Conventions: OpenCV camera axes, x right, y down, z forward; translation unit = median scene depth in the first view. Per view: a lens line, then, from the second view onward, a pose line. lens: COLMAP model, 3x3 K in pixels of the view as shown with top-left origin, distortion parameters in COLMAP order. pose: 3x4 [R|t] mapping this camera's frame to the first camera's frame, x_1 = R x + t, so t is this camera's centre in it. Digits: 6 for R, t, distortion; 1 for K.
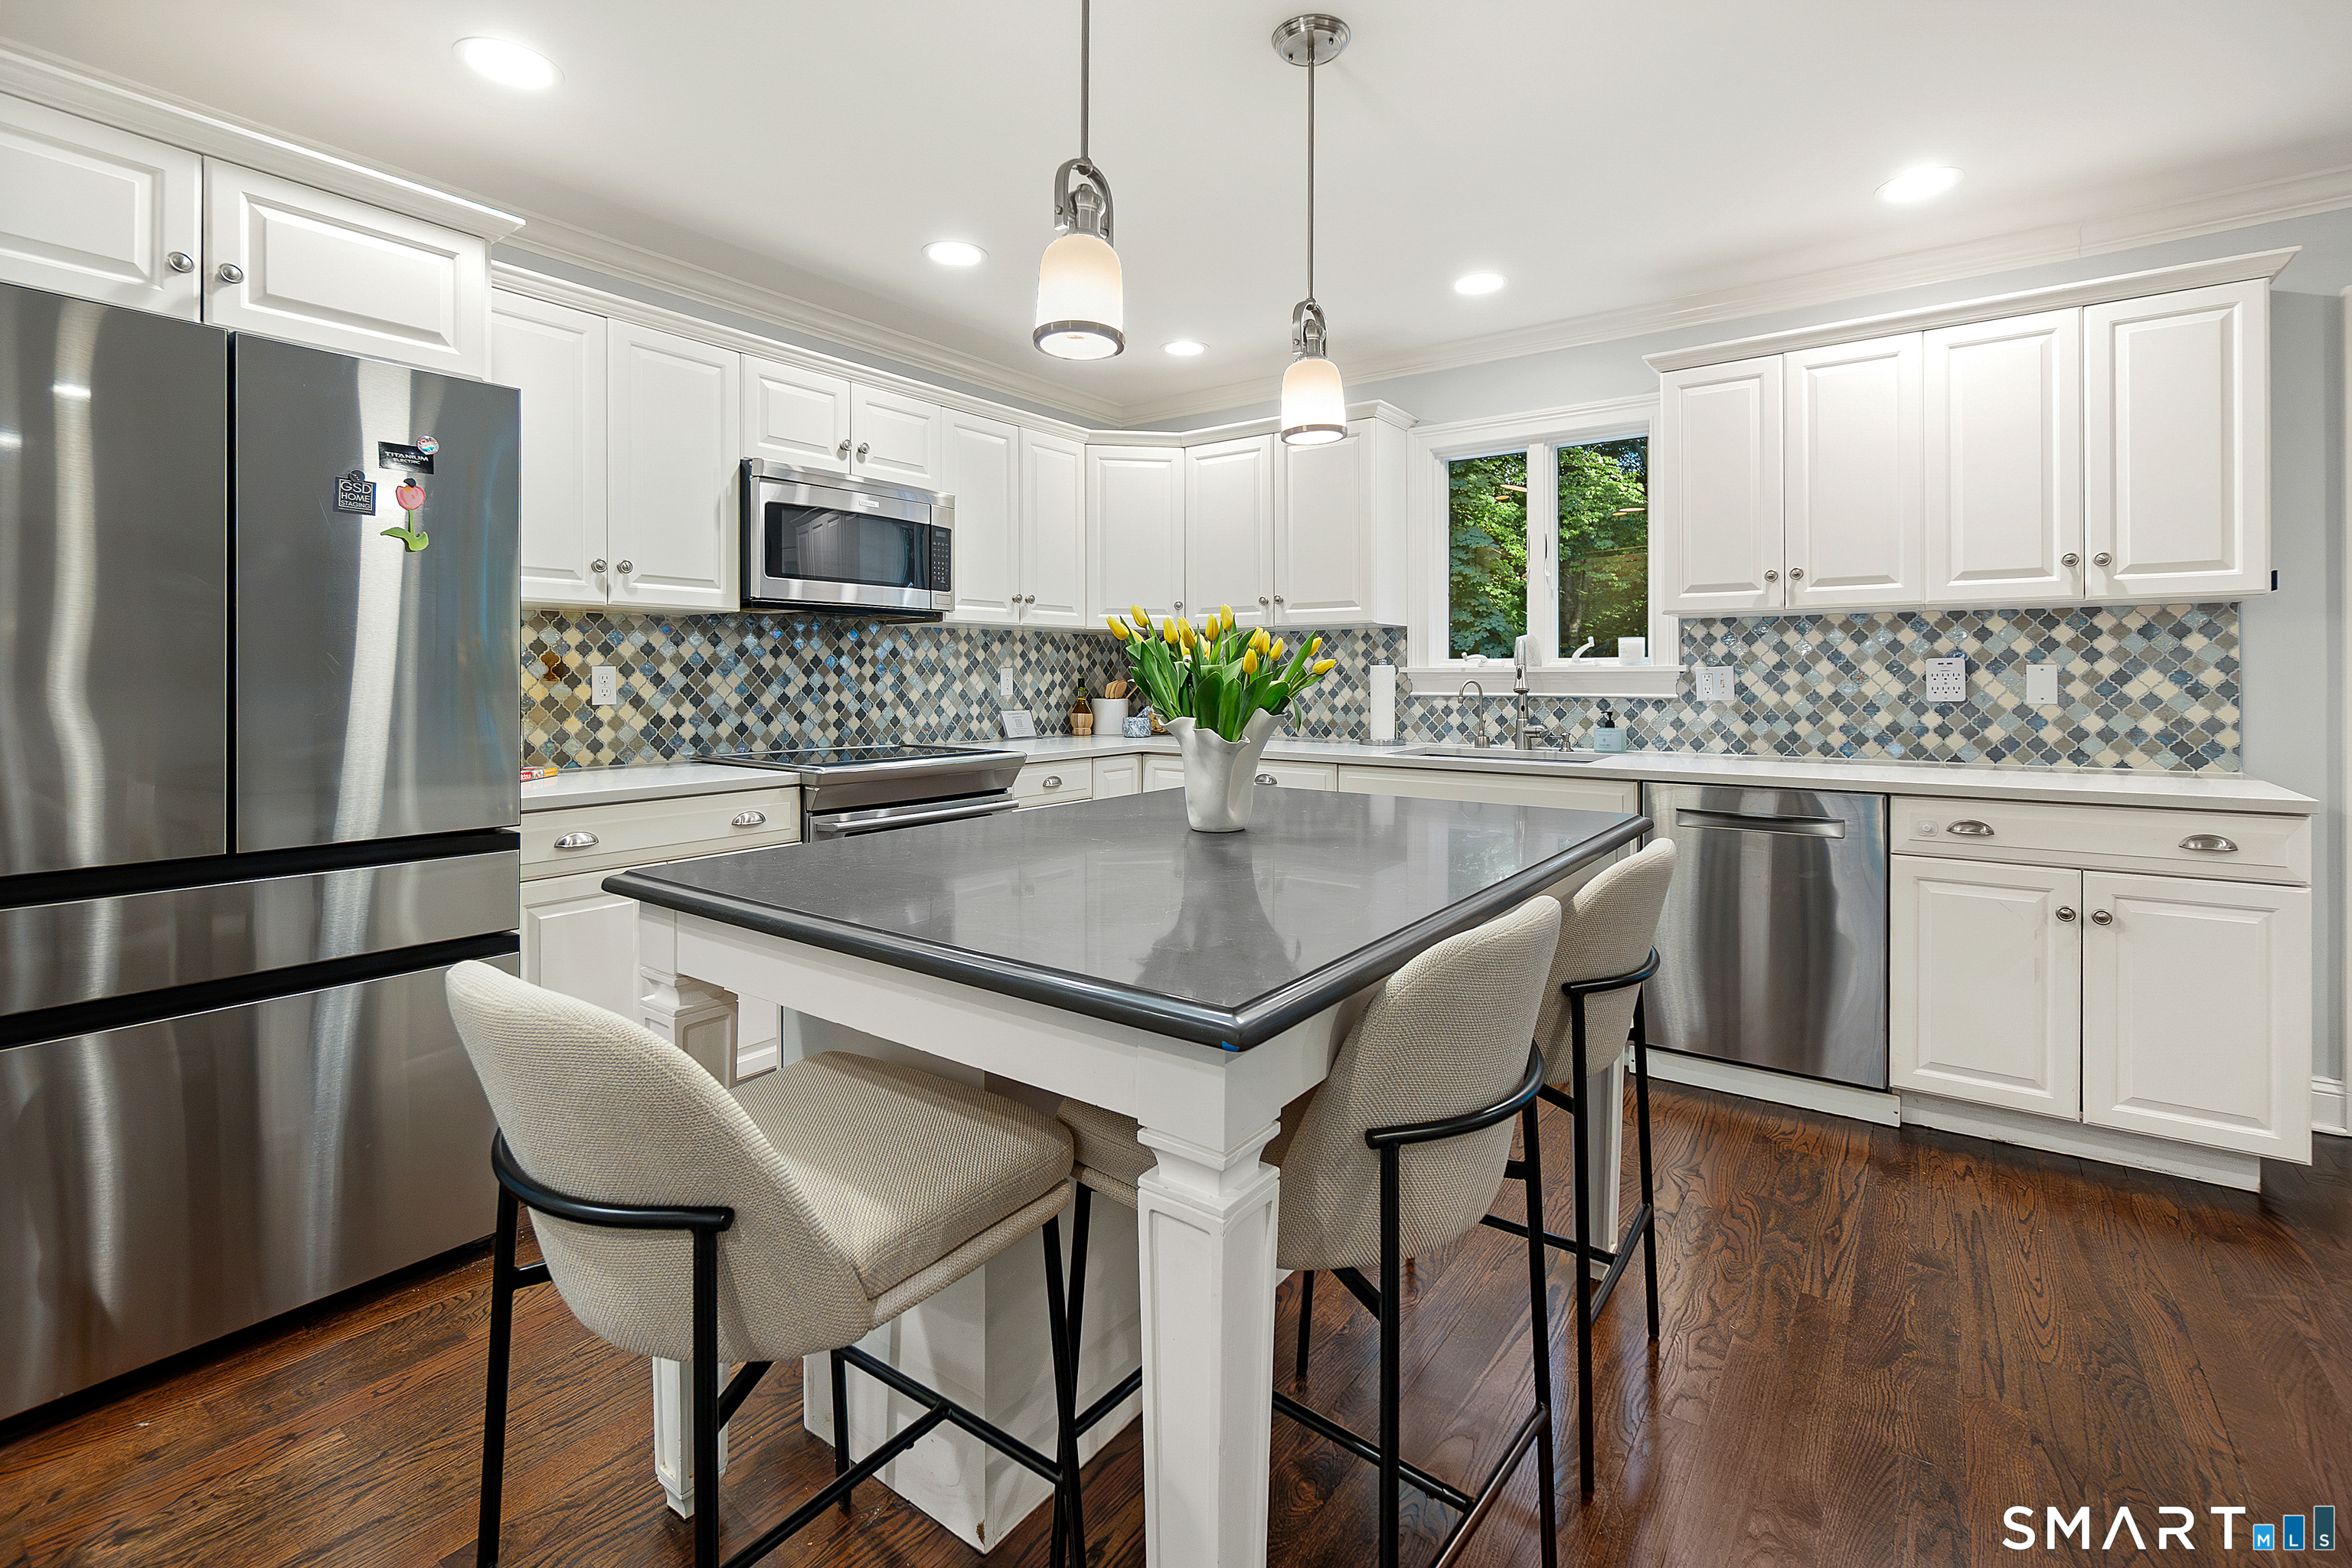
lens RADIAL K [[1036.1, 0, 1193.1], [0, 1036.1, 677.2], [0, 0, 1]] dist [-0.007891, 0.000075]
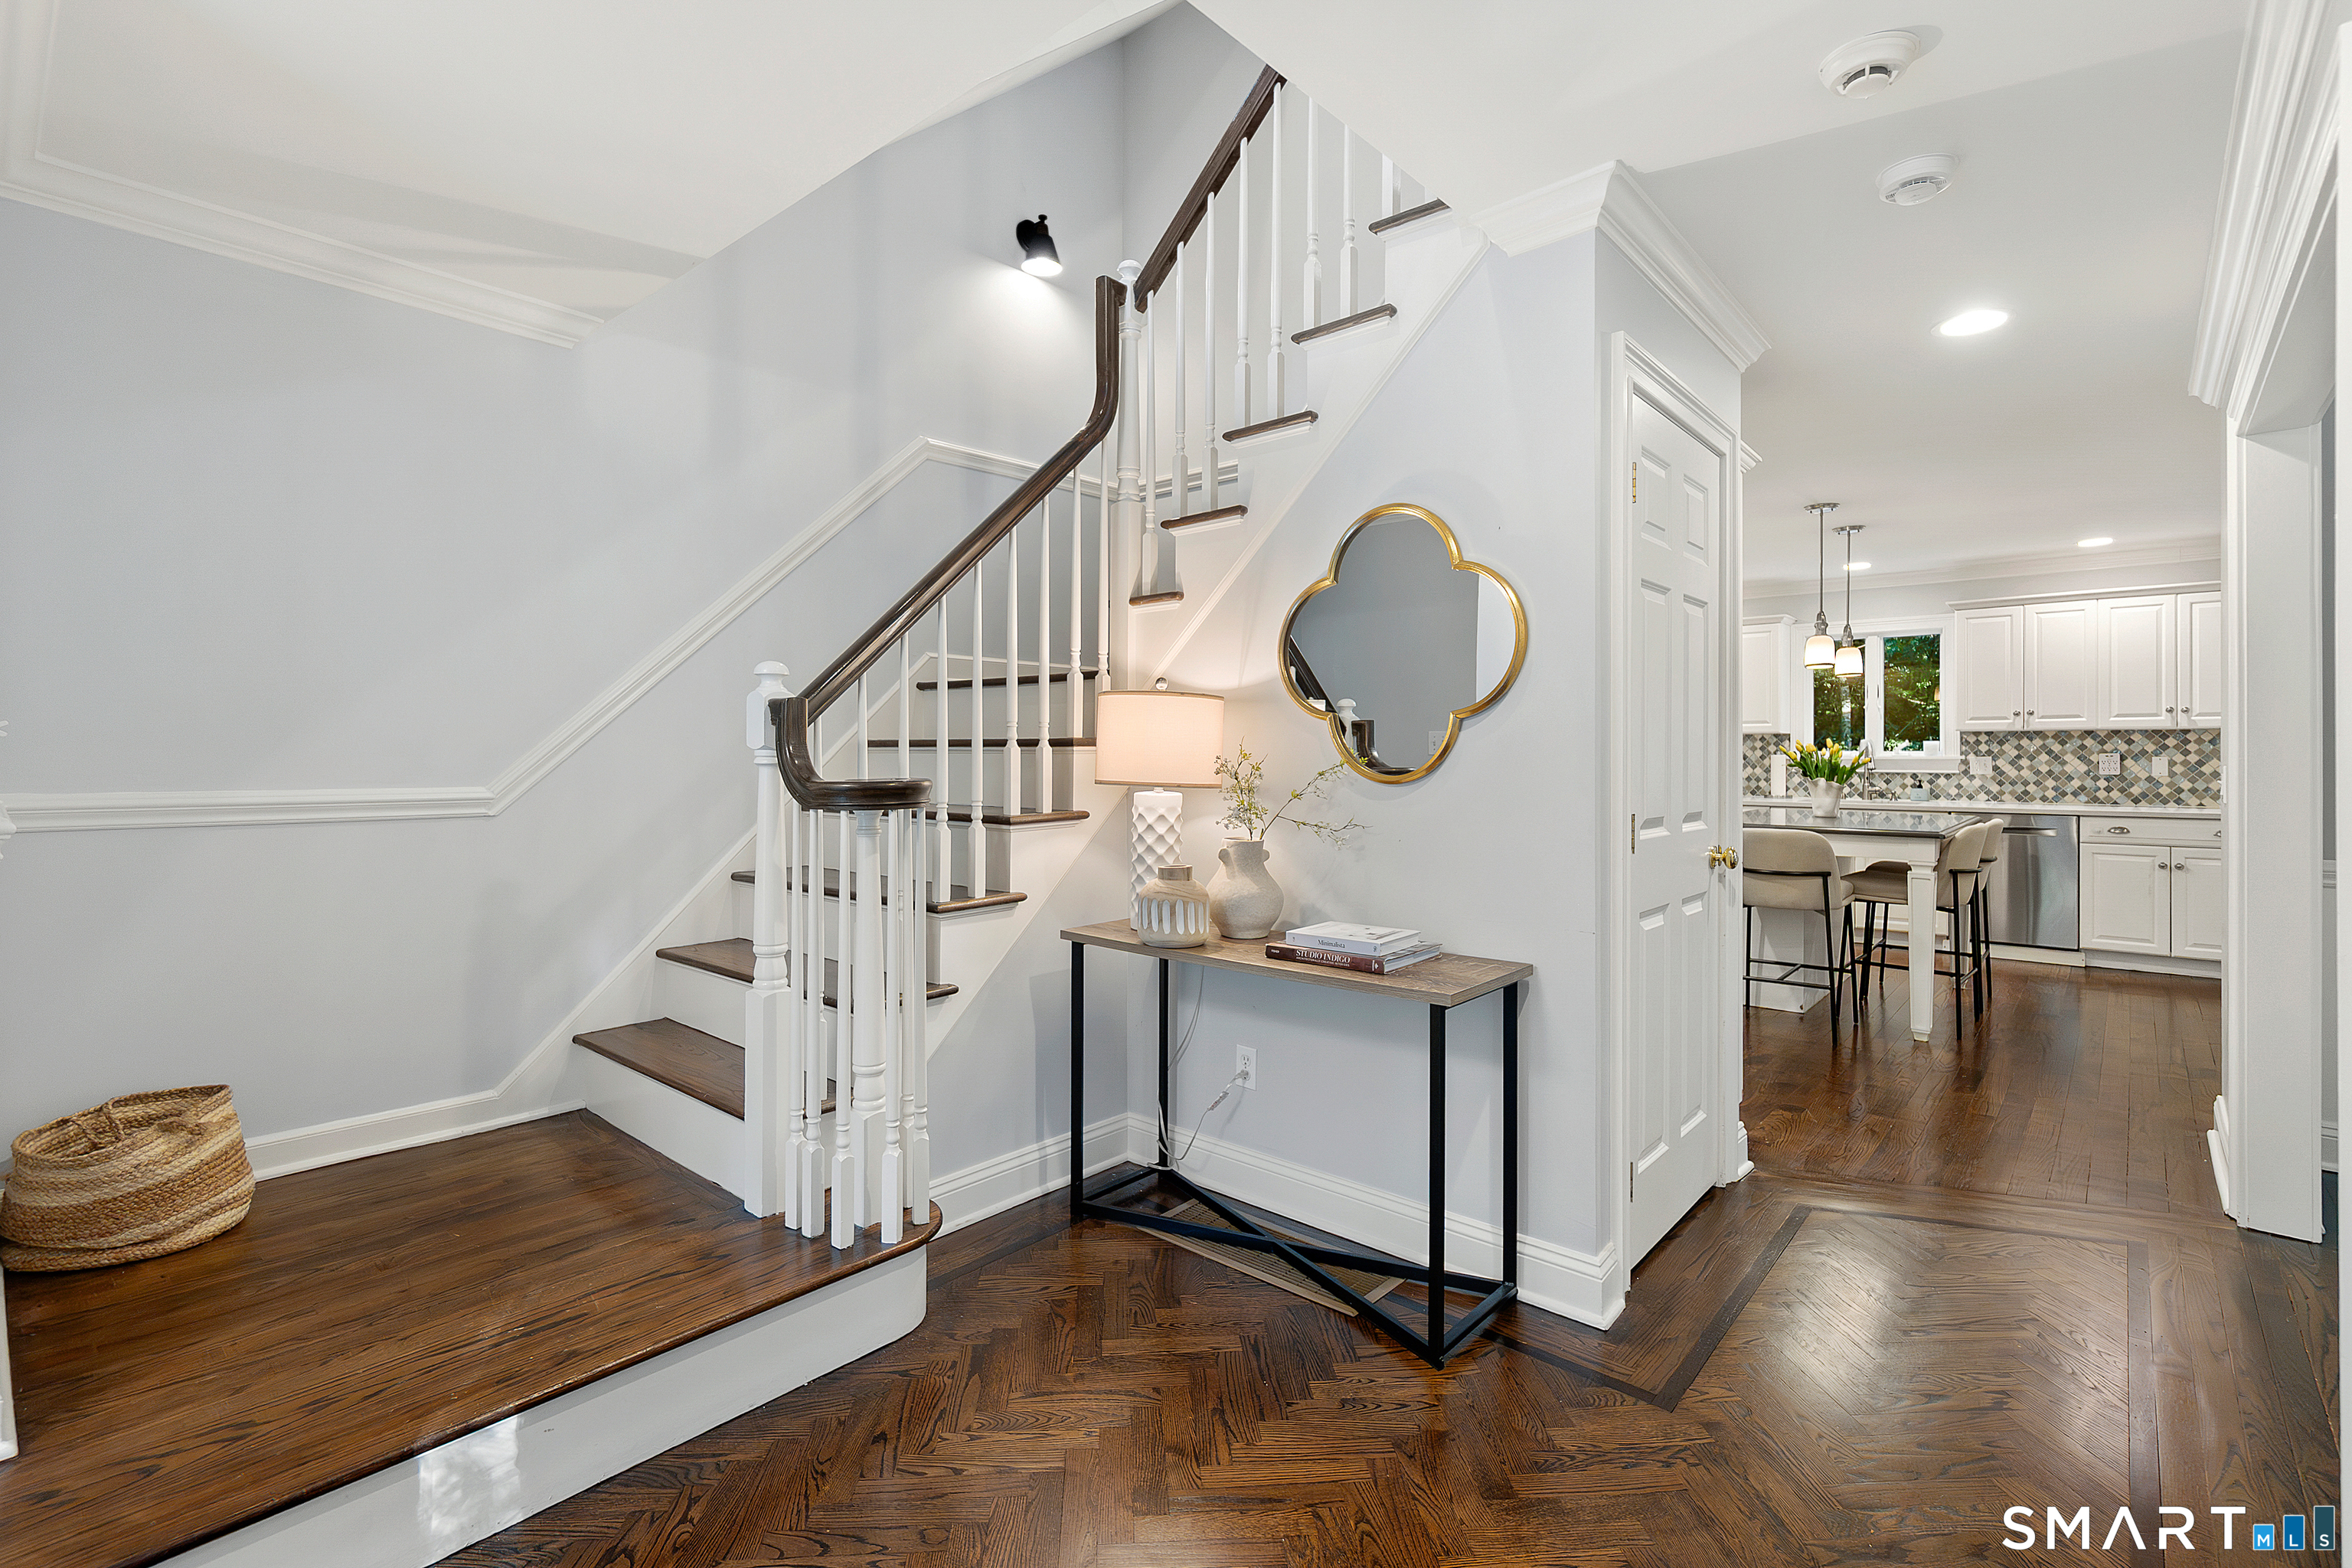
lens RADIAL K [[1091.4, 0, 1166.0], [0, 1091.4, 754.5], [0, 0, 1]] dist [0.005018, 0.001219]
pose [[0.994944, -0.000386, -0.100428, -0.705039], [0.000553, 0.999999, 0.001636, -0.016236], [0.100427, -0.001683, 0.994943, -1.042004]]
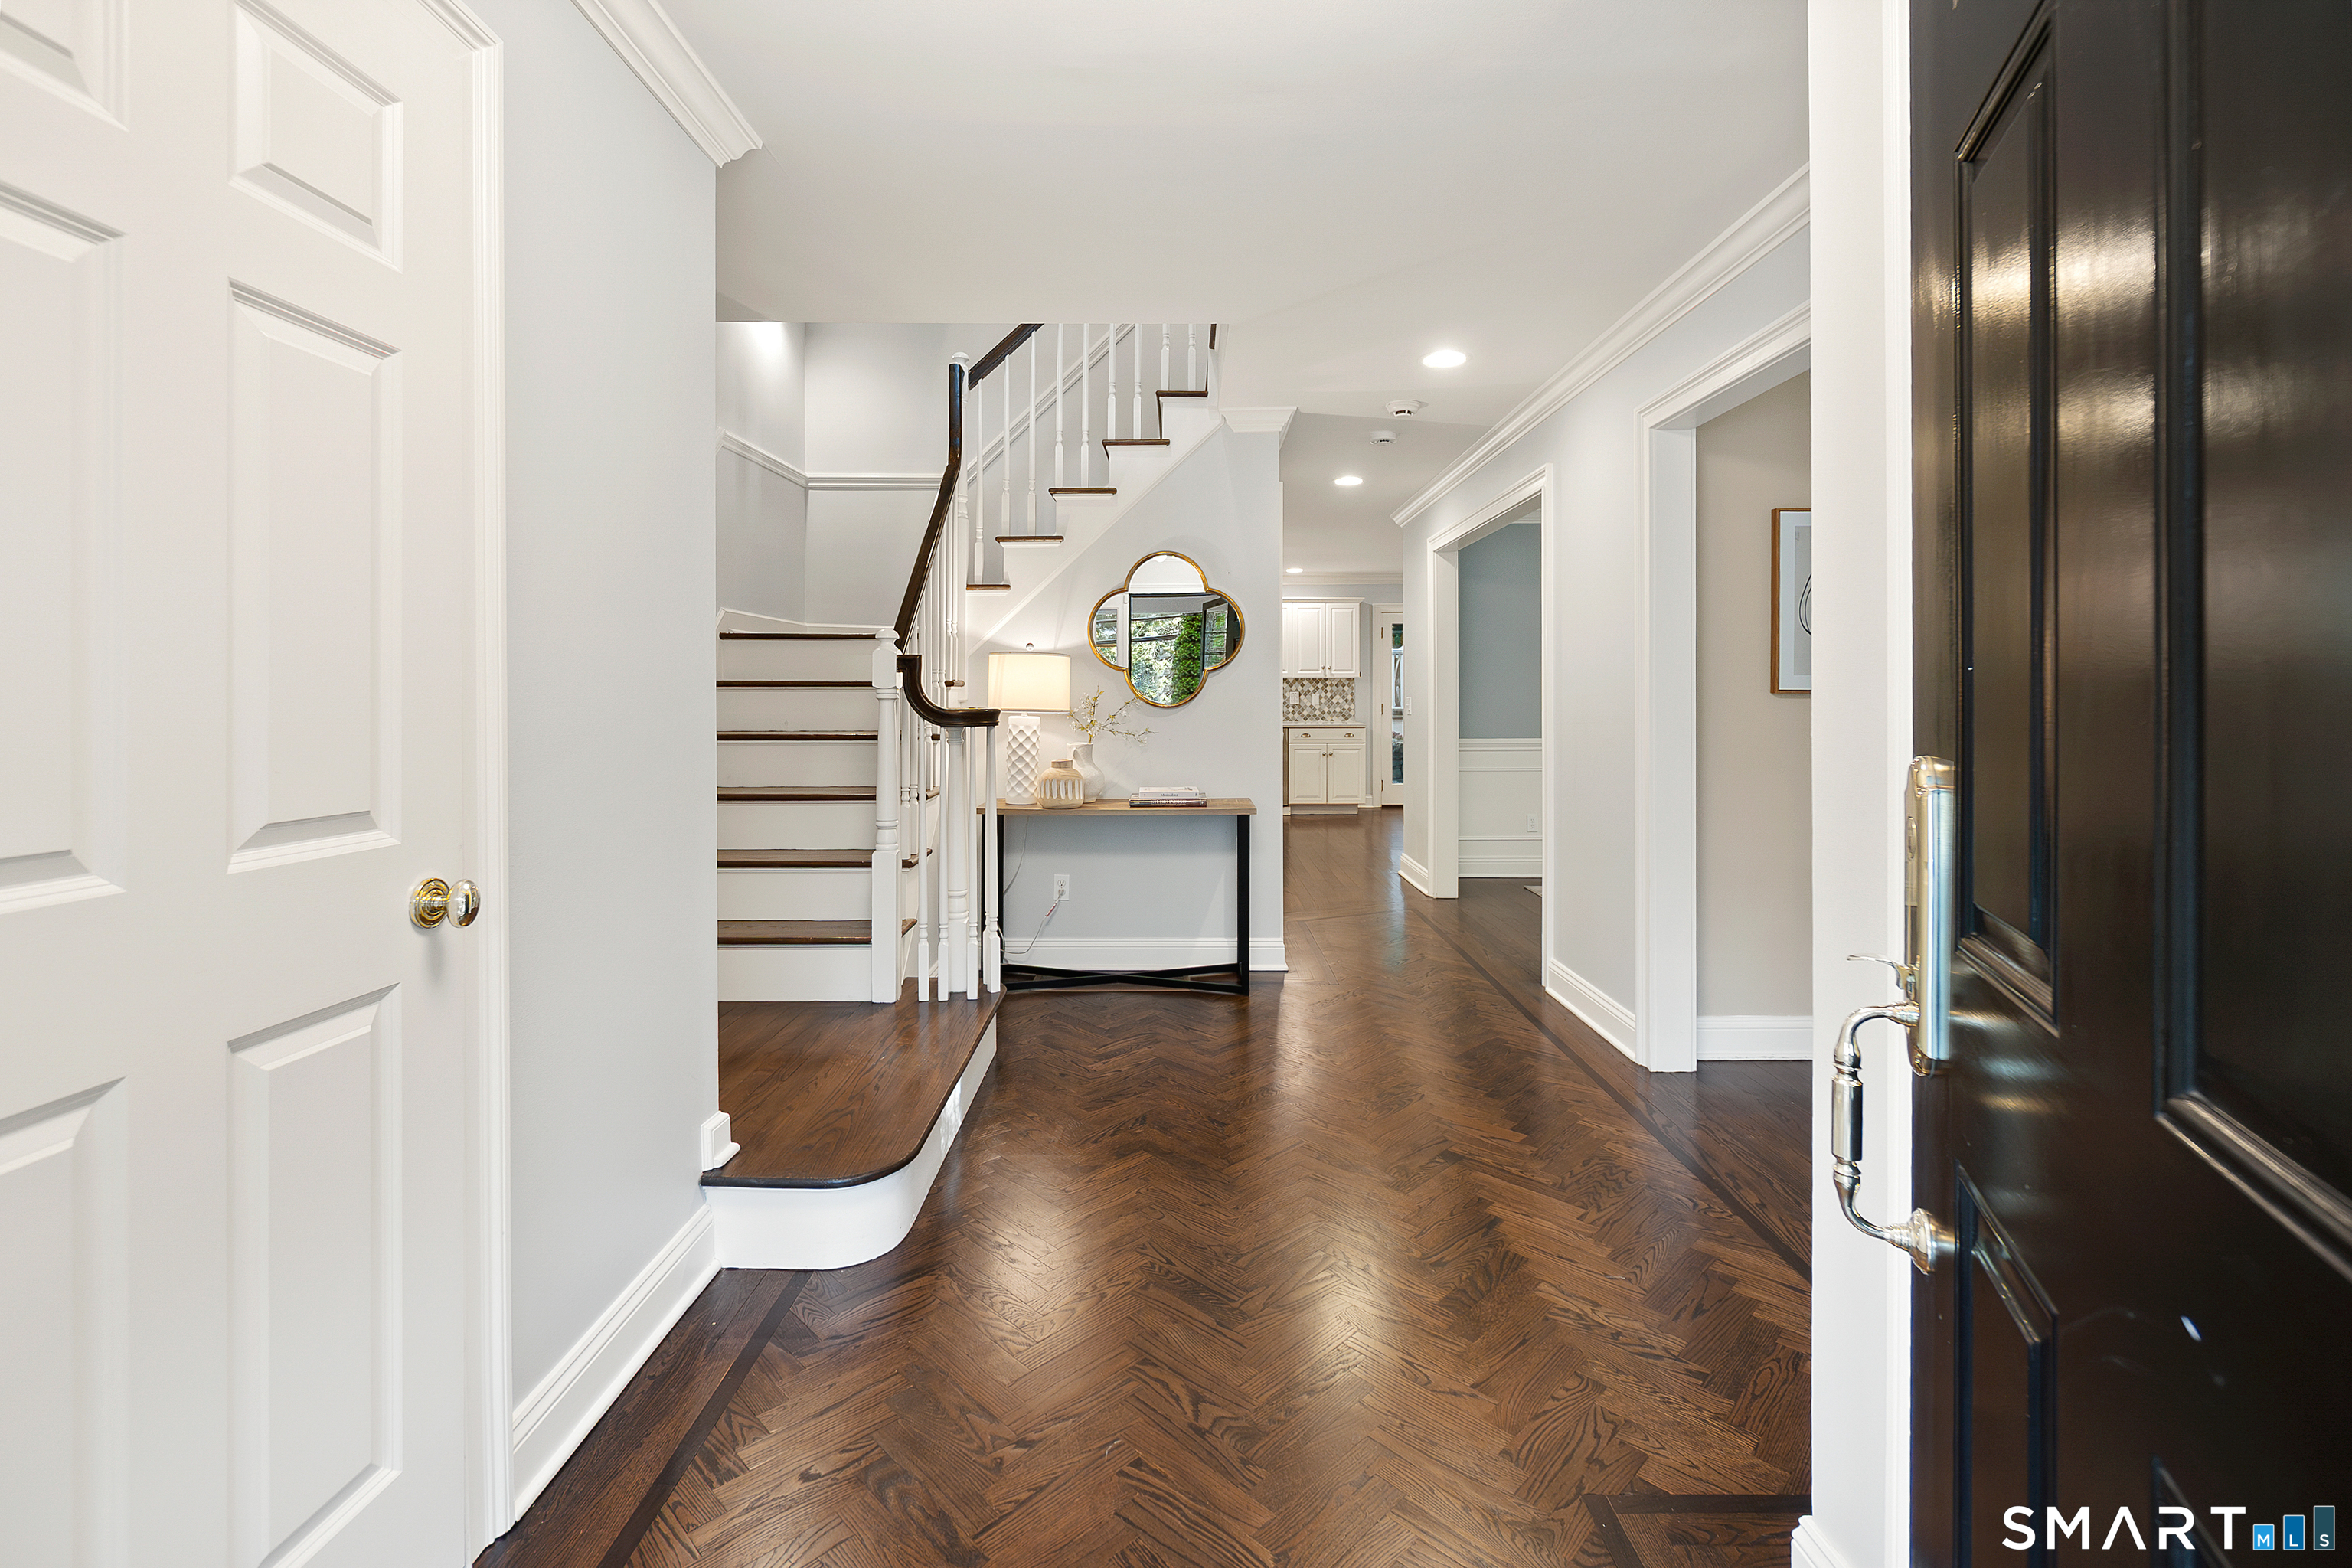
lens RADIAL K [[1036.1, 0, 1166.5], [0, 1036.1, 698.1], [0, 0, 1]] dist [-0.007891, 0.000075]
pose [[0.818112, -0.001347, 0.575058, -1.309456], [-0.003795, 0.999963, 0.007741, -0.017677], [-0.575047, -0.008516, 0.818076, -1.296256]]
